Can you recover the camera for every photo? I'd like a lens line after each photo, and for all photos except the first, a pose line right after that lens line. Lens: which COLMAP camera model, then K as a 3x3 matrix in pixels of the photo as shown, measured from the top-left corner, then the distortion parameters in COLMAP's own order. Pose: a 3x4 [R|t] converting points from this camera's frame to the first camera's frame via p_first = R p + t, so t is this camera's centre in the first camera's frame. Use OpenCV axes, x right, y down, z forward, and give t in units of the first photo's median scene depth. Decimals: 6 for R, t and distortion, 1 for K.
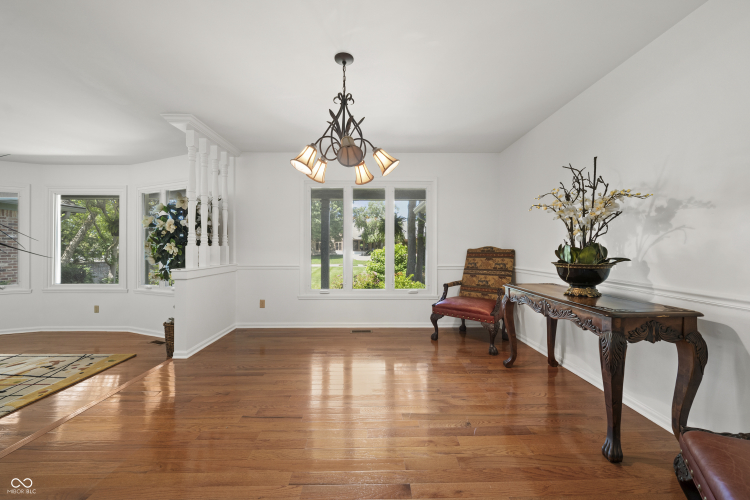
lens RADIAL K [[286.3, 0, 369.2], [0, 286.3, 249.1], [0, 0, 1]] dist [-0.002507, -0.000453]
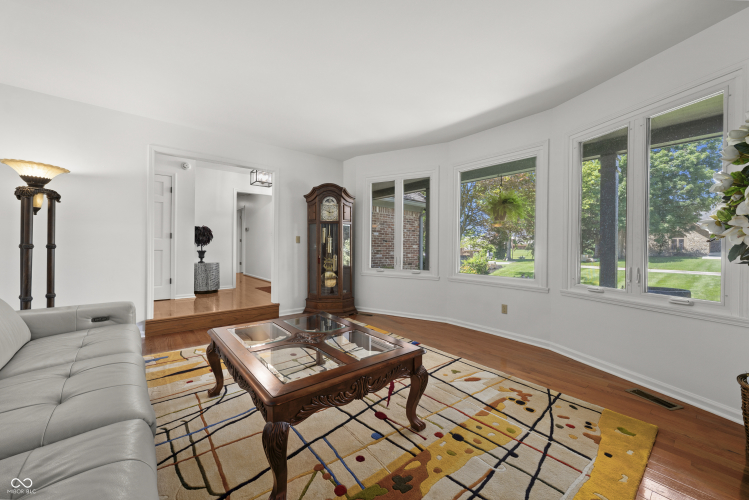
lens RADIAL K [[286.0, 0, 373.9], [0, 286.0, 248.4], [0, 0, 1]] dist [-0.002507, -0.000453]
pose [[0.632549, 0.009600, -0.774461, -0.374030], [-0.010088, 0.999940, 0.004155, 0.029252], [0.774454, 0.005184, 0.632609, 0.149490]]
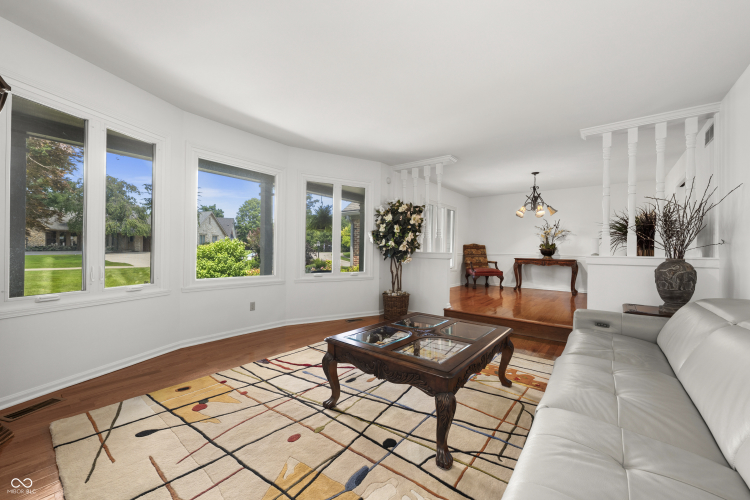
lens RADIAL K [[286.3, 0, 379.7], [0, 286.3, 251.1], [0, 0, 1]] dist [-0.002507, -0.000453]
pose [[0.638547, 0.005776, 0.769561, -0.882808], [-0.015901, 0.999857, 0.005690, 0.023875], [-0.769419, -0.015870, 0.638548, 0.113613]]
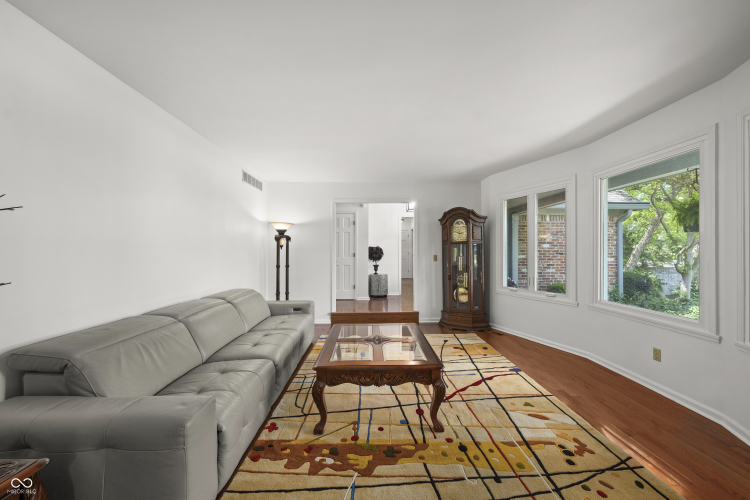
lens RADIAL K [[286.3, 0, 379.7], [0, 286.3, 251.2], [0, 0, 1]] dist [-0.002507, -0.000453]
pose [[0.018930, -0.003358, -0.999815, -0.240954], [-0.000844, 0.999994, -0.003374, -0.001209], [0.999820, 0.000908, 0.018927, 0.266964]]
